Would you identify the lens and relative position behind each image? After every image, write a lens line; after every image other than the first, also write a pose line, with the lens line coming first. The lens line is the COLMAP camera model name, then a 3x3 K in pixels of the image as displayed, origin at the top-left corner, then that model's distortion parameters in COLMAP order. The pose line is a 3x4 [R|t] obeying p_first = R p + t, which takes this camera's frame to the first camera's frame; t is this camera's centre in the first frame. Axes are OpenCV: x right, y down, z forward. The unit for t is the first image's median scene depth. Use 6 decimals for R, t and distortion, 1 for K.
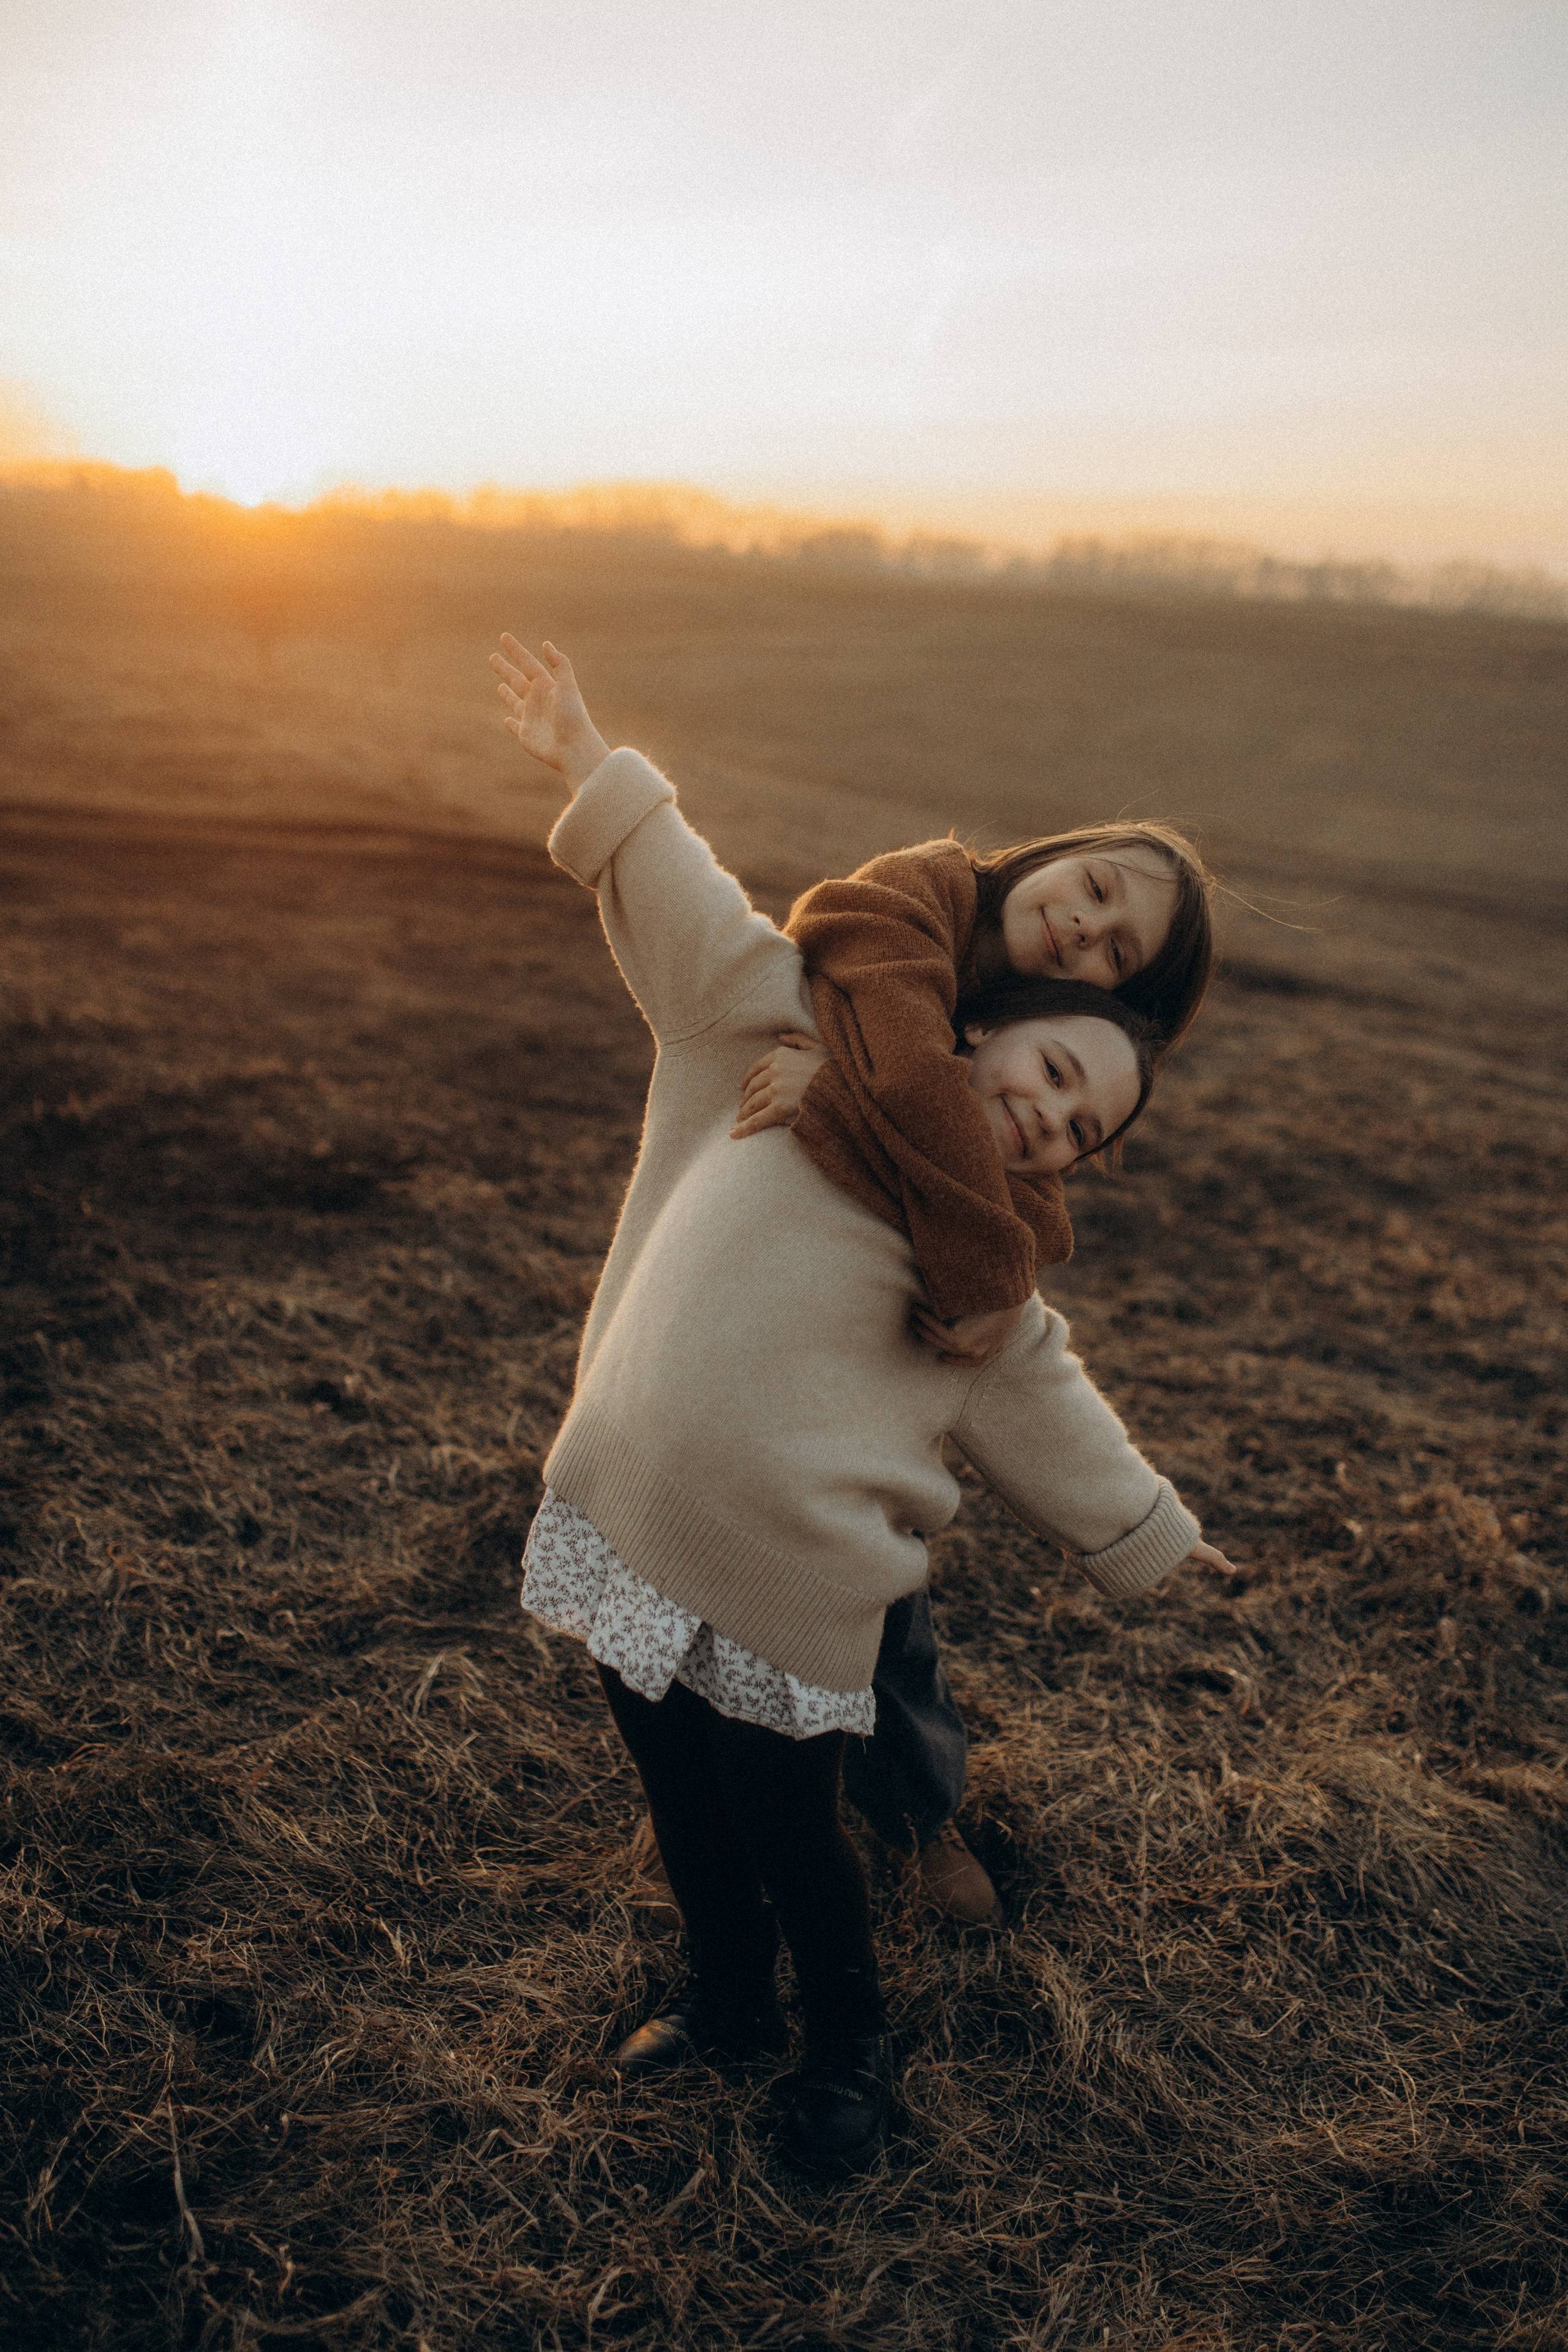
lens RADIAL K [[2226.6, 0, 804.0], [0, 2226.6, 1183.9], [0, 0, 1]] dist [0.071949, -0.156211]
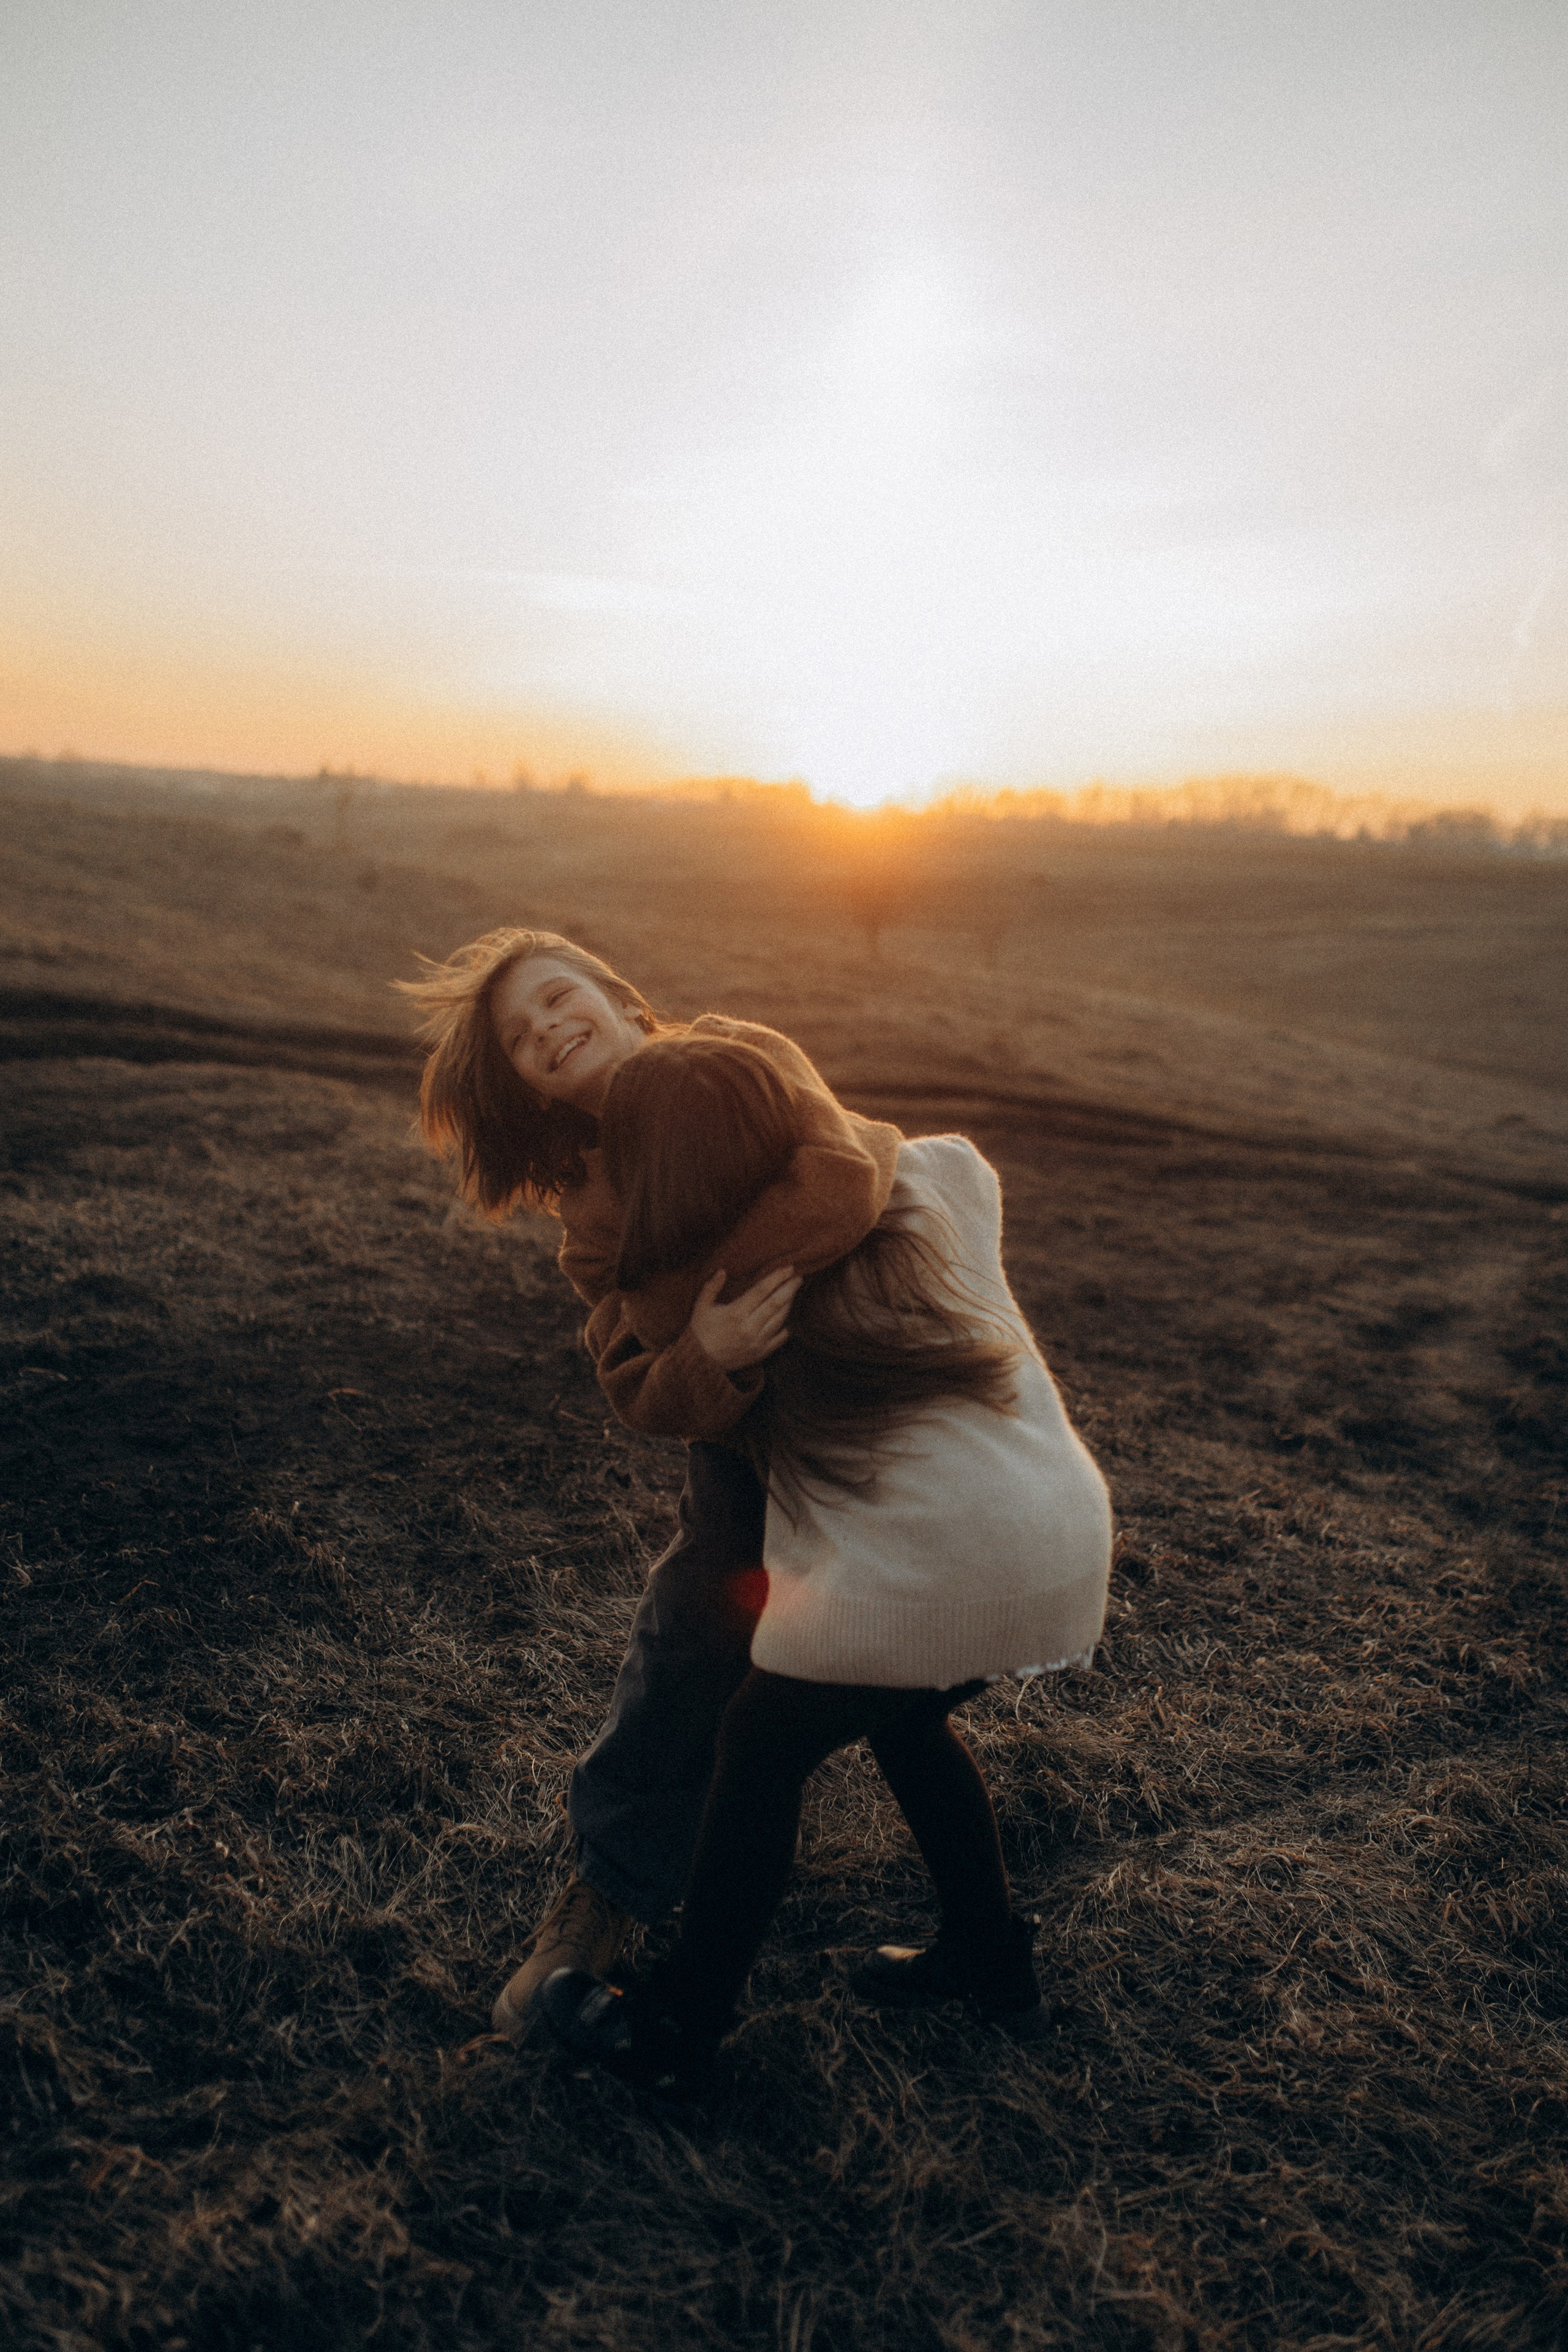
lens RADIAL K [[2226.6, 0, 804.0], [0, 2226.6, 1183.9], [0, 0, 1]] dist [0.071949, -0.156211]
pose [[0.965477, 0.017860, -0.259876, 0.013007], [-0.049856, 0.991873, -0.117055, 0.017657], [0.255673, 0.125970, 0.958521, 0.123953]]
